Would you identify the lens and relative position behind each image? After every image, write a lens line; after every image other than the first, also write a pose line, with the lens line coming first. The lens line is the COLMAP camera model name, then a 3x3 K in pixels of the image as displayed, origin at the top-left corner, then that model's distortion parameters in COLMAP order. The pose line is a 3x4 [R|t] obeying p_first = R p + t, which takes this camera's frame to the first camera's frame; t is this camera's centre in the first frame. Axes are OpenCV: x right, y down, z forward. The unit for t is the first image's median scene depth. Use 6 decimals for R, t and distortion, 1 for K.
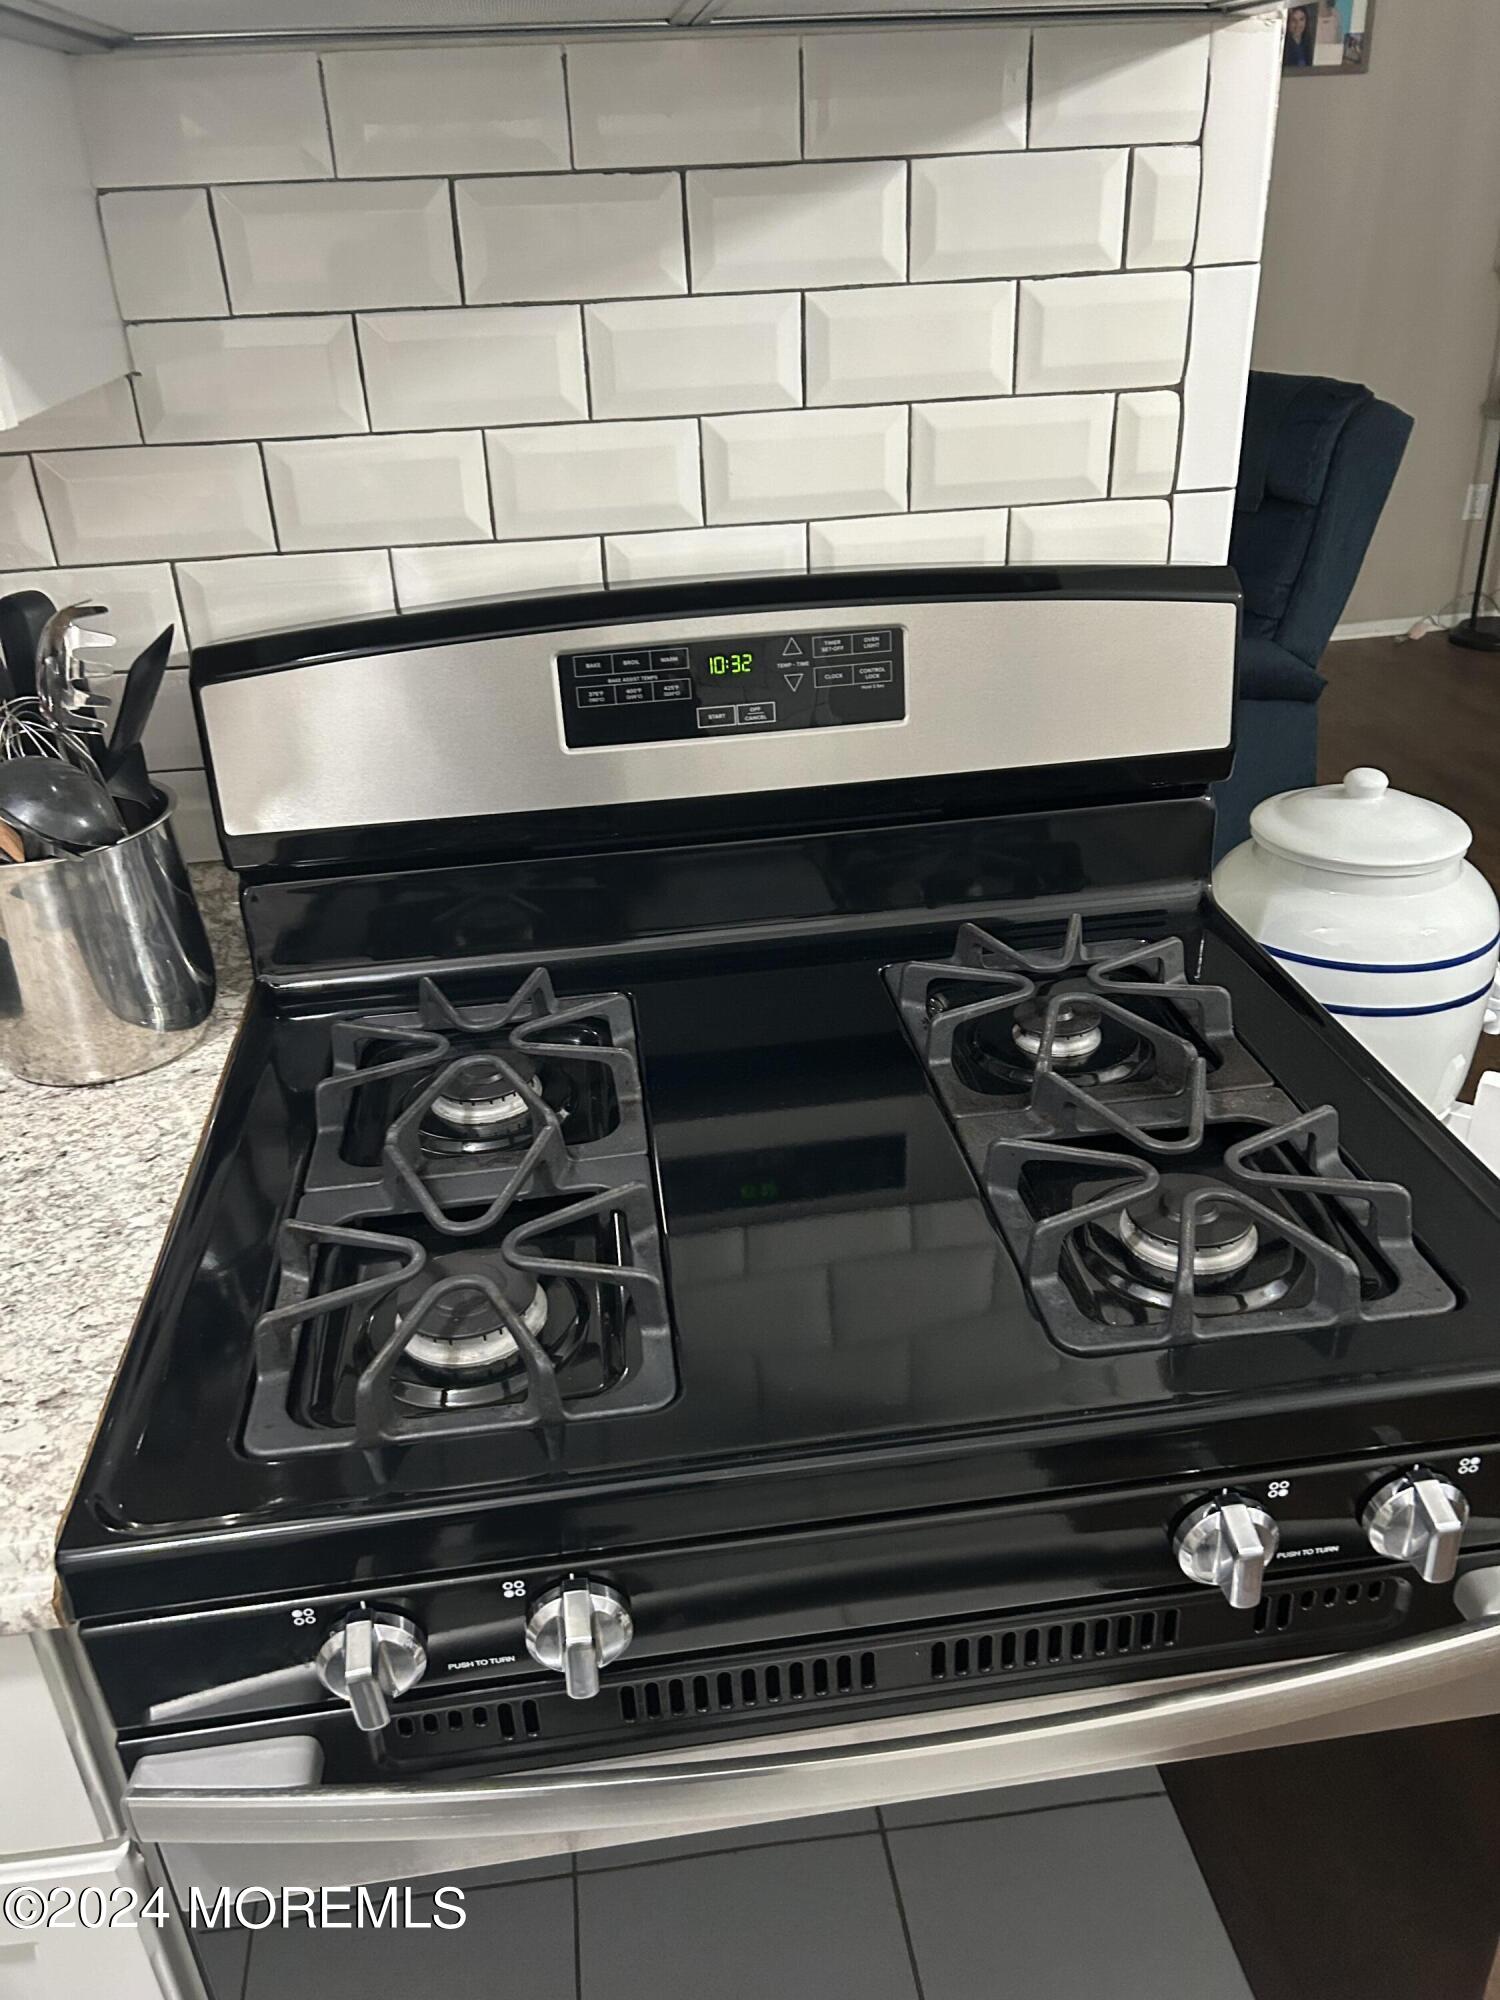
lens RADIAL K [[1488.0, 0, 749.8], [0, 1488.0, 1017.8], [0, 0, 1]] dist [0.035434, -0.038062]
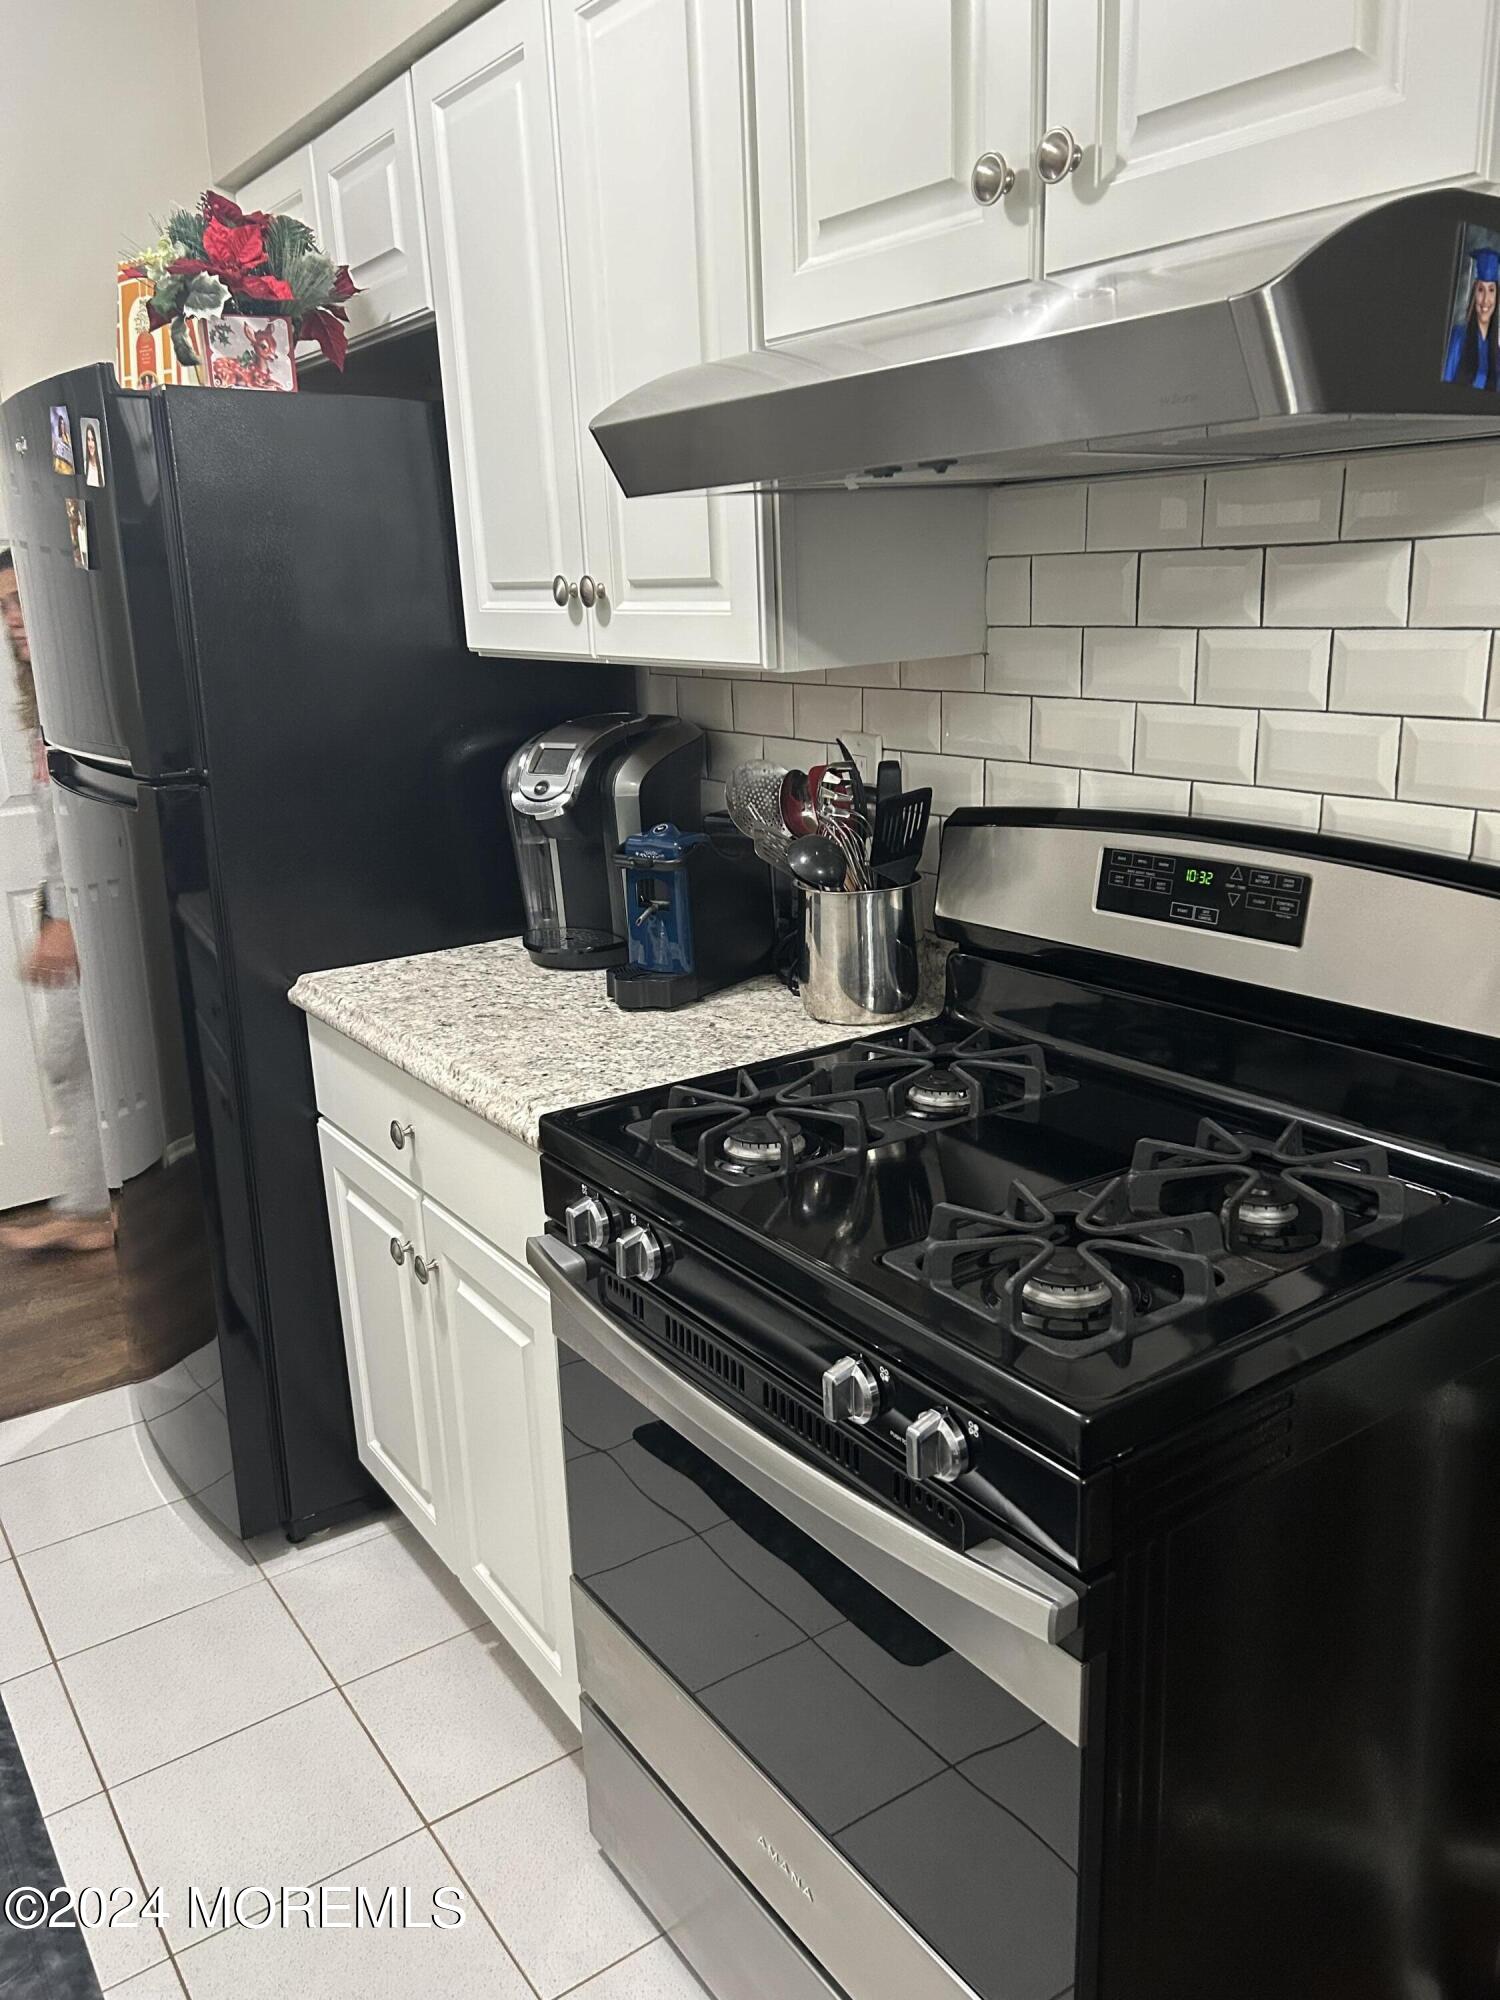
lens RADIAL K [[1488.0, 0, 752.5], [0, 1488.0, 1030.4], [0, 0, 1]] dist [0.035434, -0.038062]
pose [[0.469968, 0.280267, -0.837007, 0.995222], [-0.398863, 0.913348, 0.081874, -0.056172], [0.787425, 0.295373, 0.541033, -0.032694]]
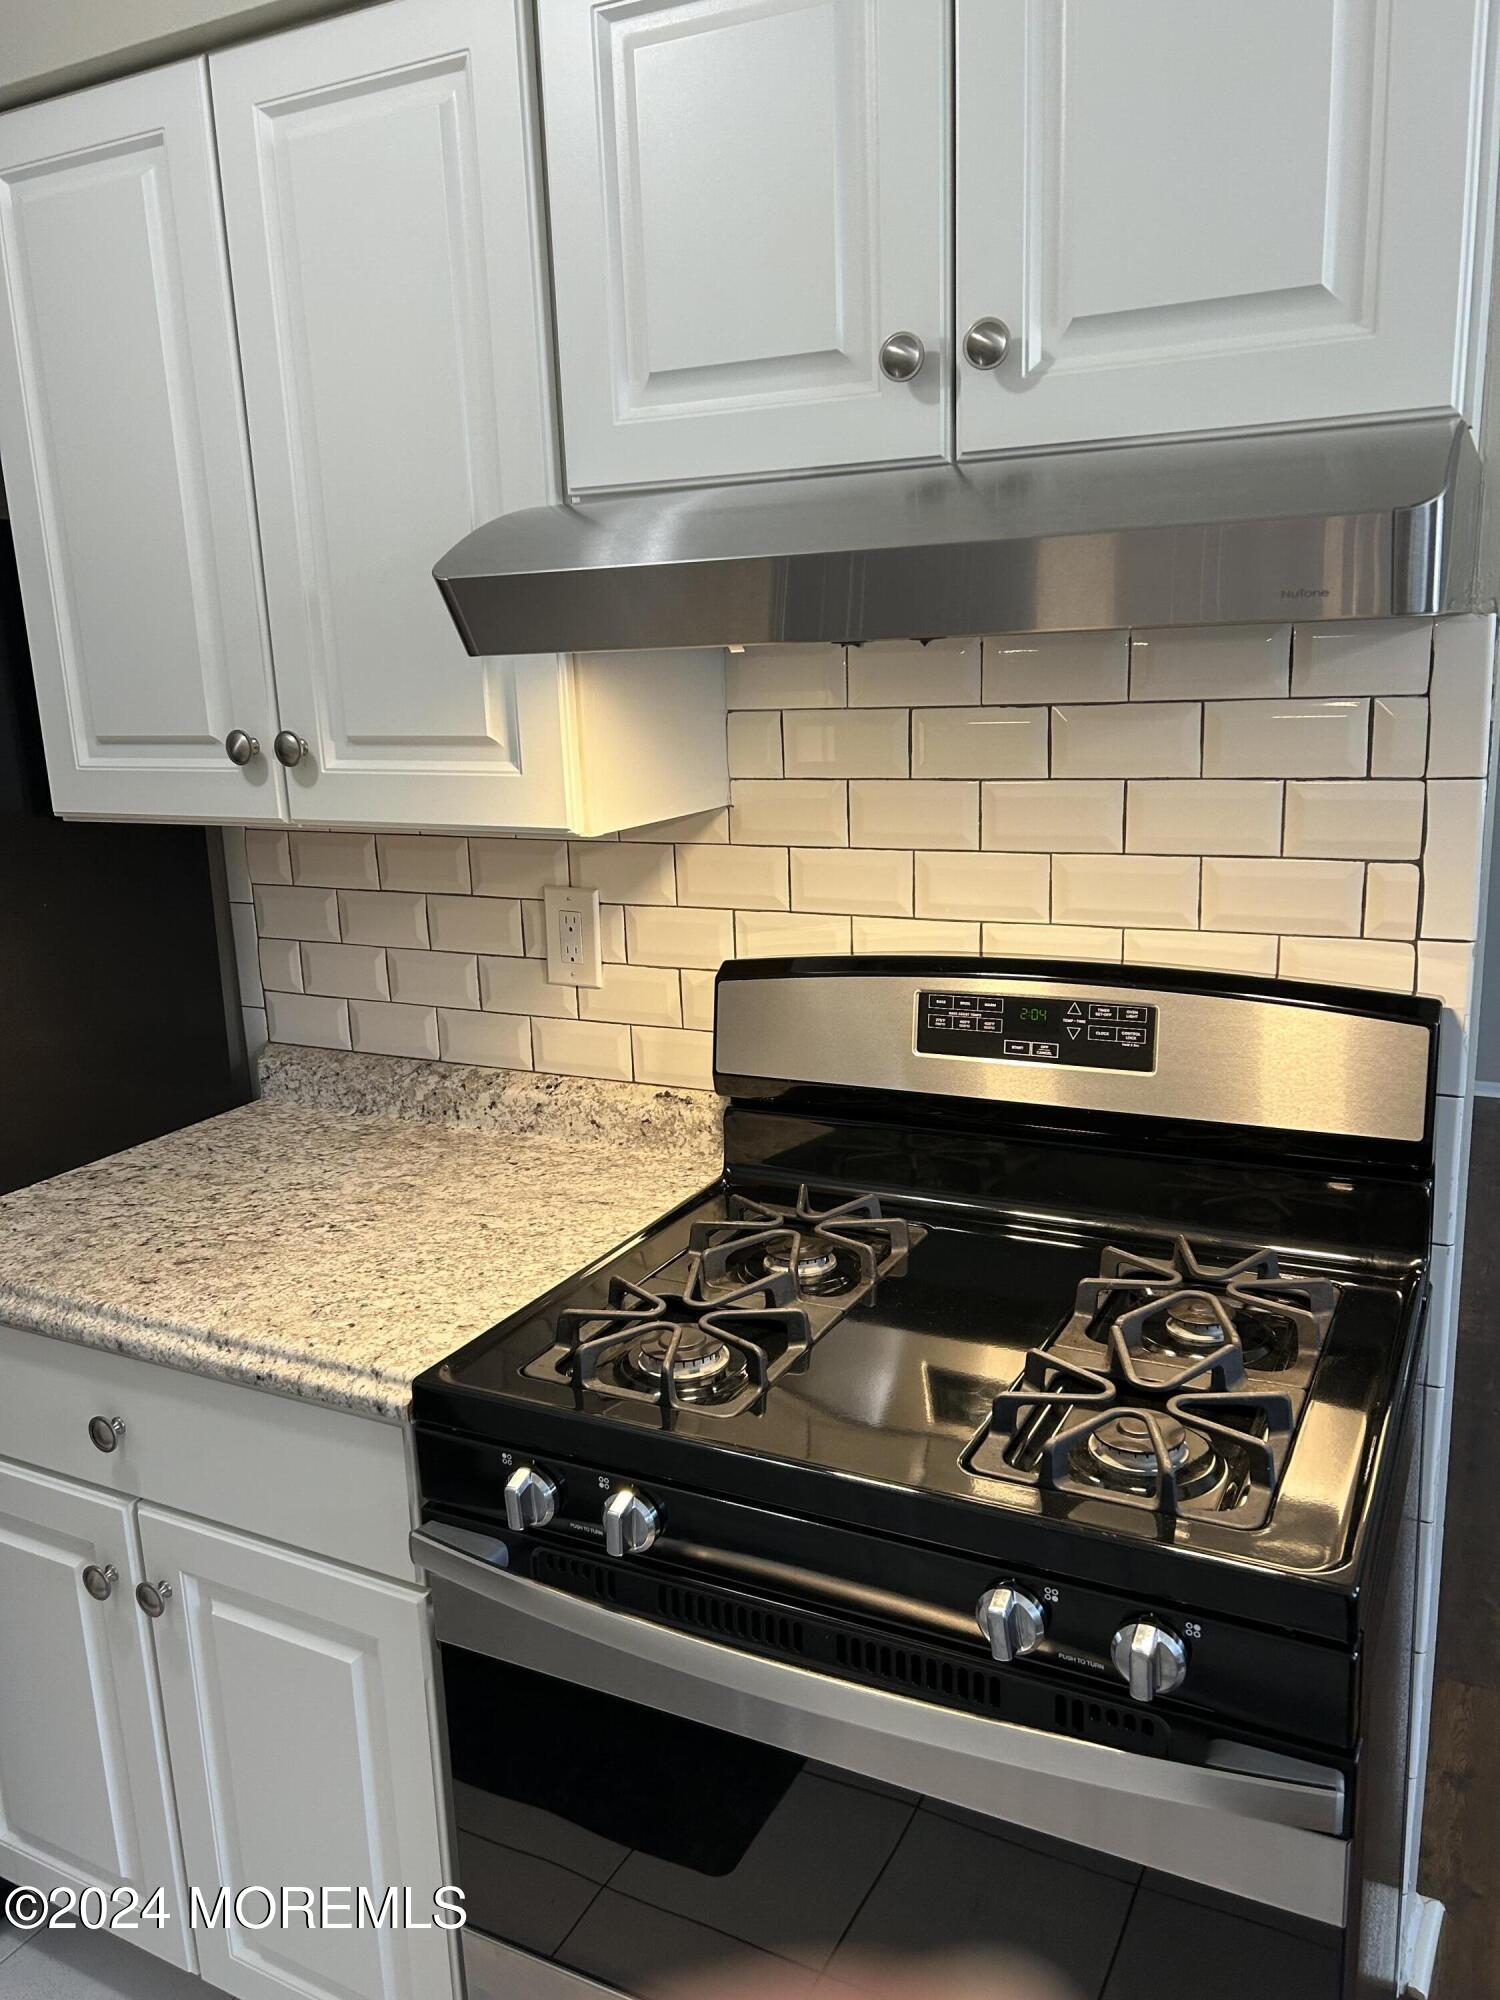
lens RADIAL K [[1488.0, 0, 751.5], [0, 1488.0, 1006.6], [0, 0, 1]] dist [0.035434, -0.038062]
pose [[0.828222, 0.139525, -0.542754, 0.545690], [-0.262299, 0.952387, -0.155429, 0.050614], [0.495225, 0.271094, 0.825385, -0.325789]]
